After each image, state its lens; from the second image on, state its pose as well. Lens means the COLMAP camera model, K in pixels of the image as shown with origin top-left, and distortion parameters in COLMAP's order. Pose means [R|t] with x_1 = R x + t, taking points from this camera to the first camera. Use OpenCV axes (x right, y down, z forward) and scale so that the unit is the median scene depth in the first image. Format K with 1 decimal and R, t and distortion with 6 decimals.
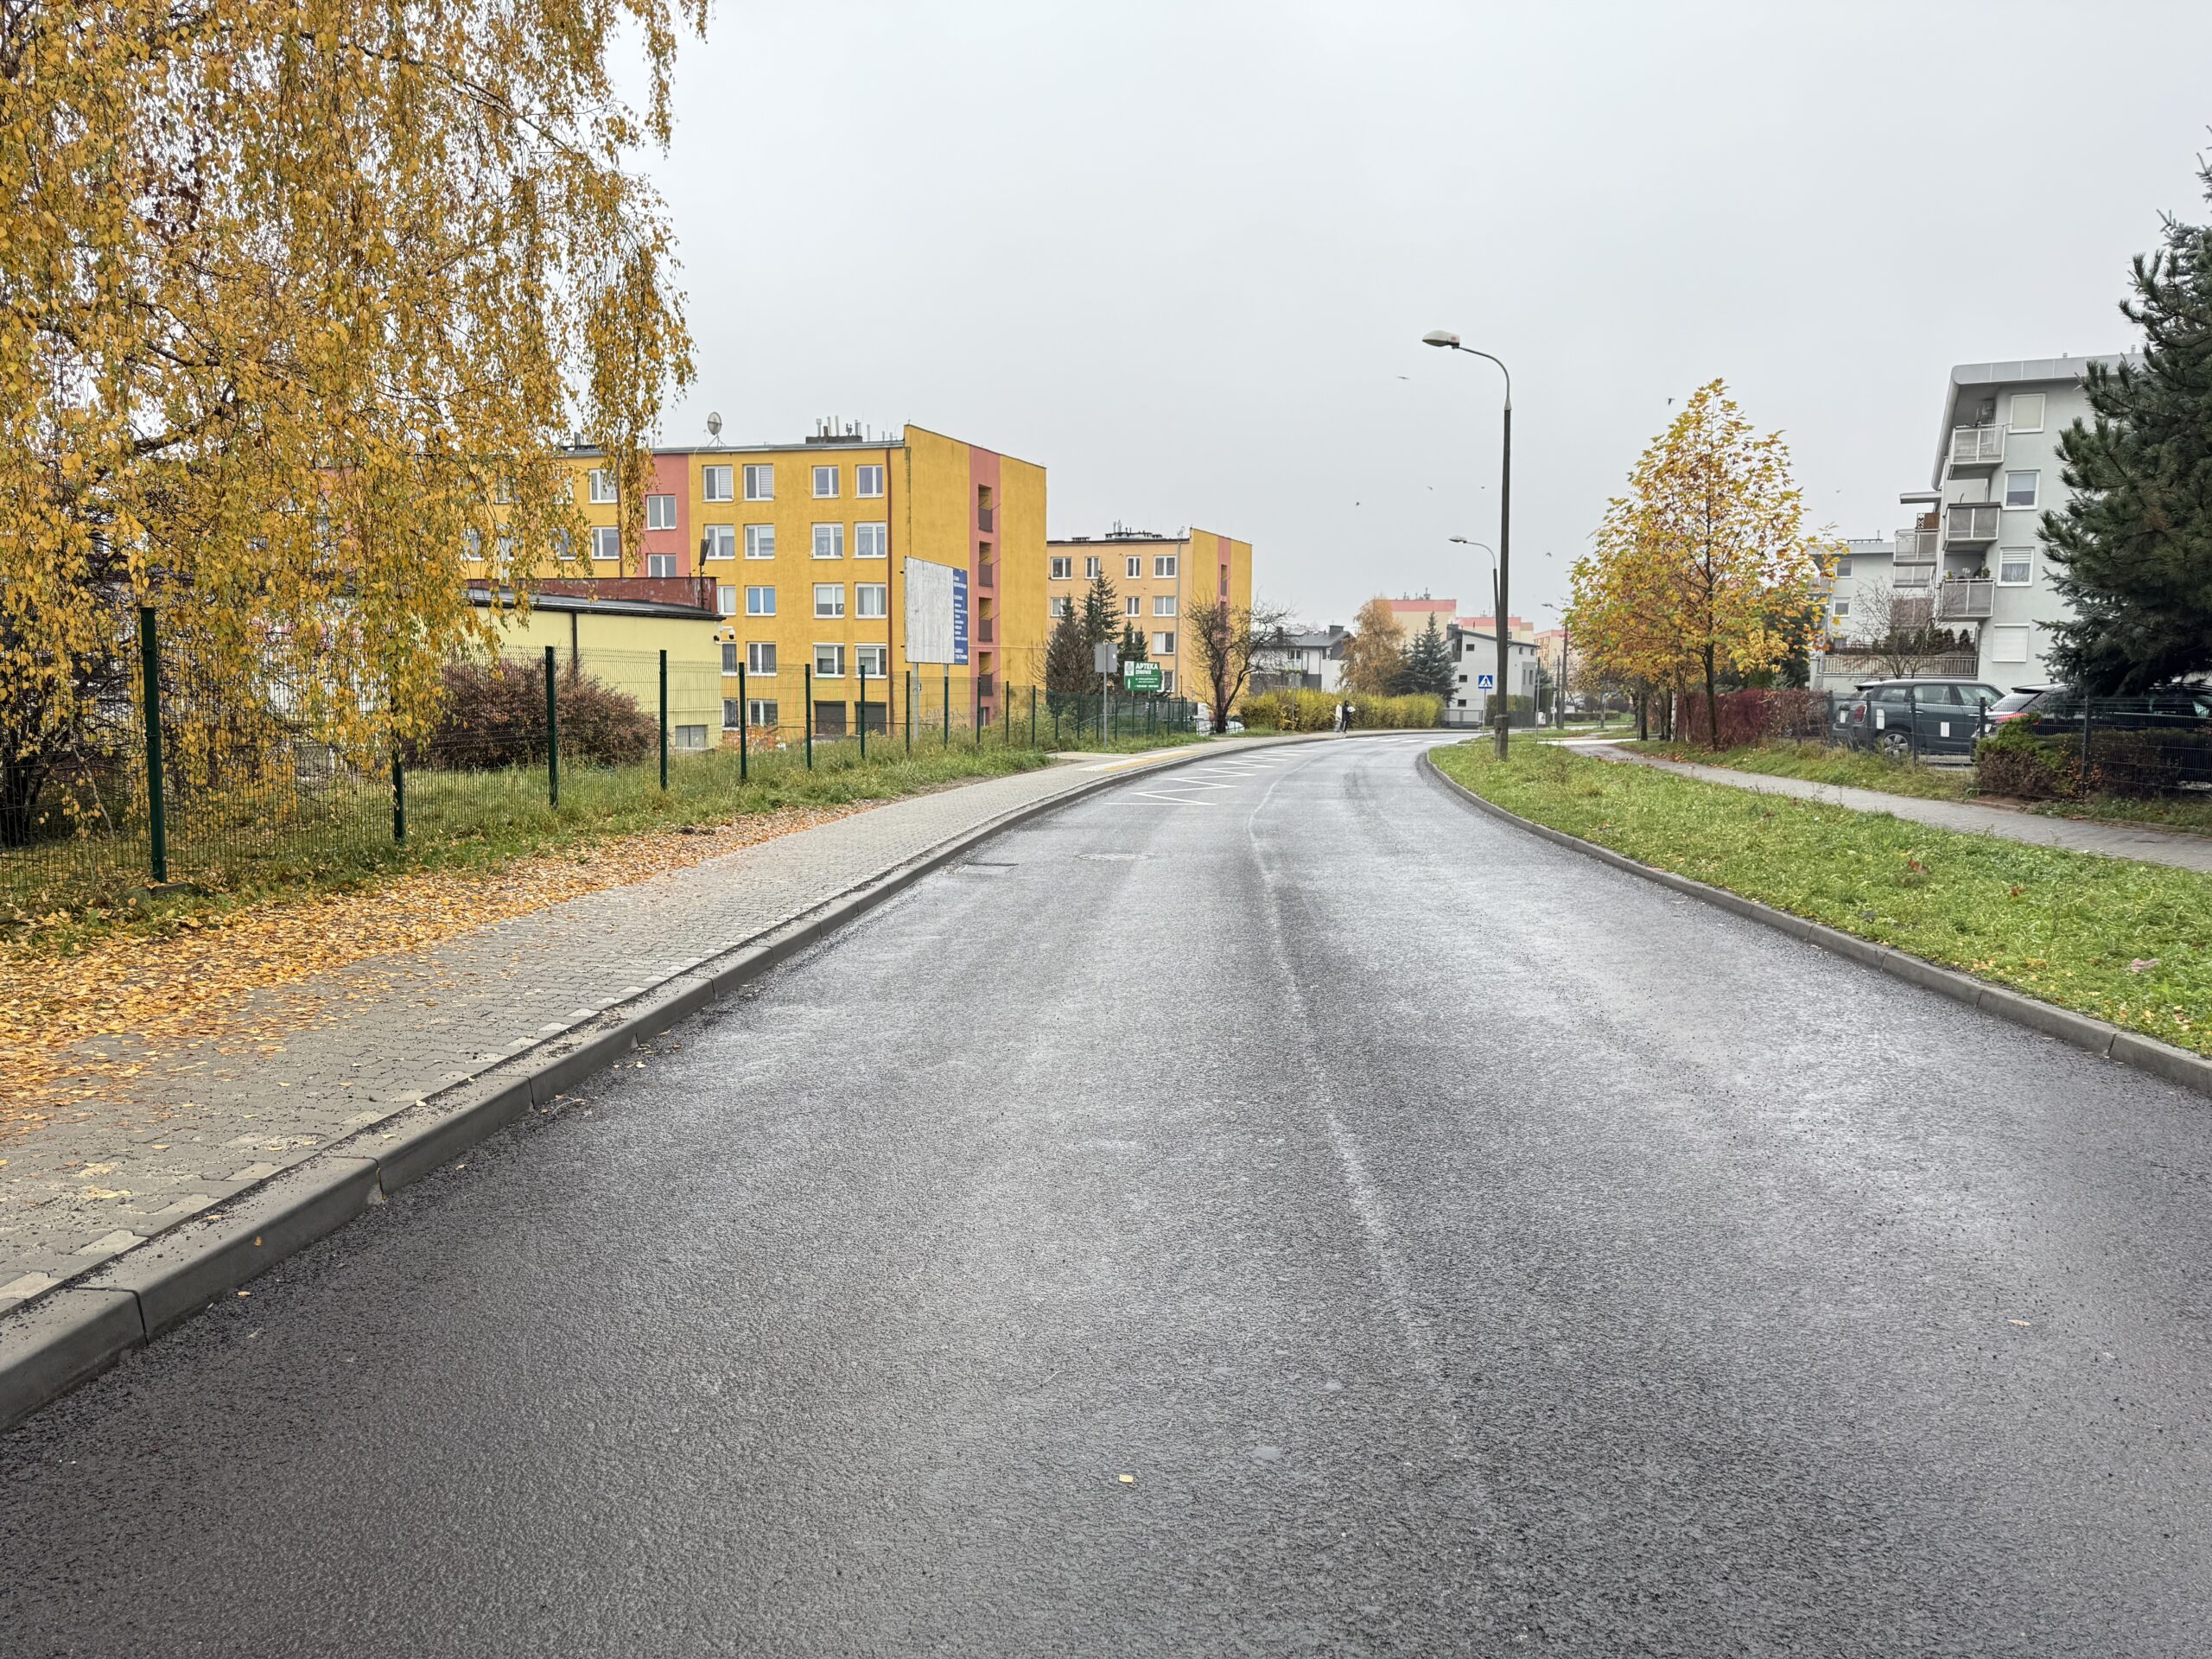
lens RADIAL K [[1538.9, 0, 1109.0], [0, 1538.9, 773.2], [0, 0, 1]] dist [0.589515, -0.000435]
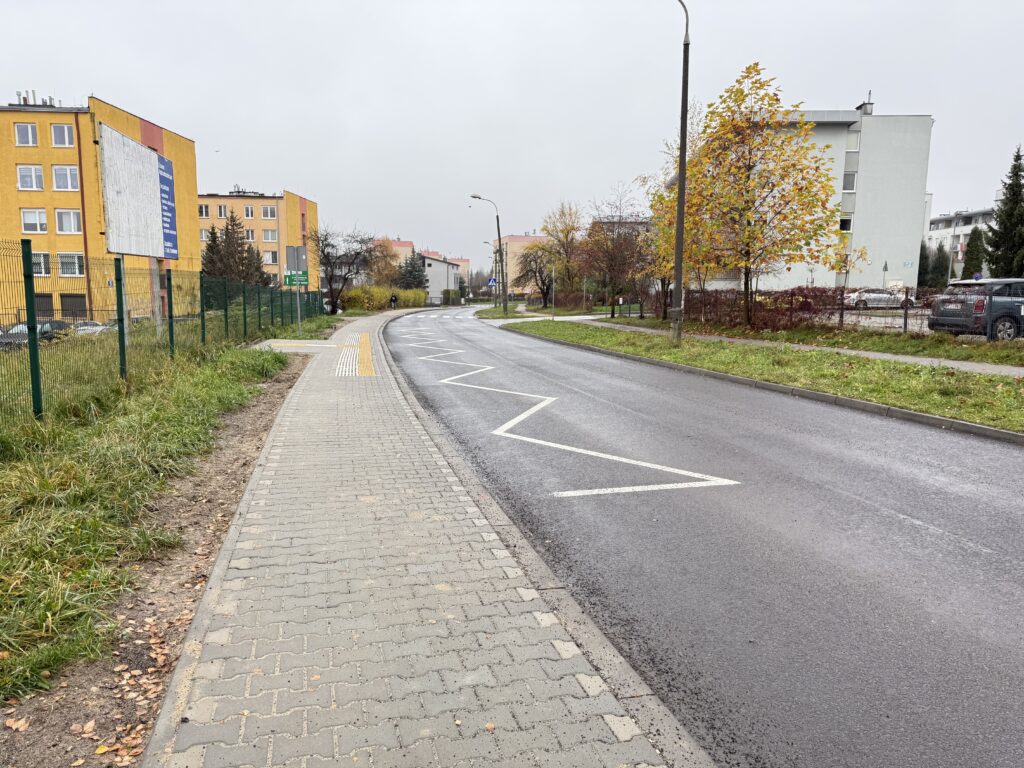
lens RADIAL K [[751.8, 0, 512.0], [0, 751.8, 384.0], [0, 0, 1]] dist [0.056256, -0.002881]
pose [[0.934368, -0.049745, 0.352820, -0.029527], [0.023033, 0.996568, 0.079511, -0.010168], [-0.355565, -0.066166, 0.932307, 0.203590]]
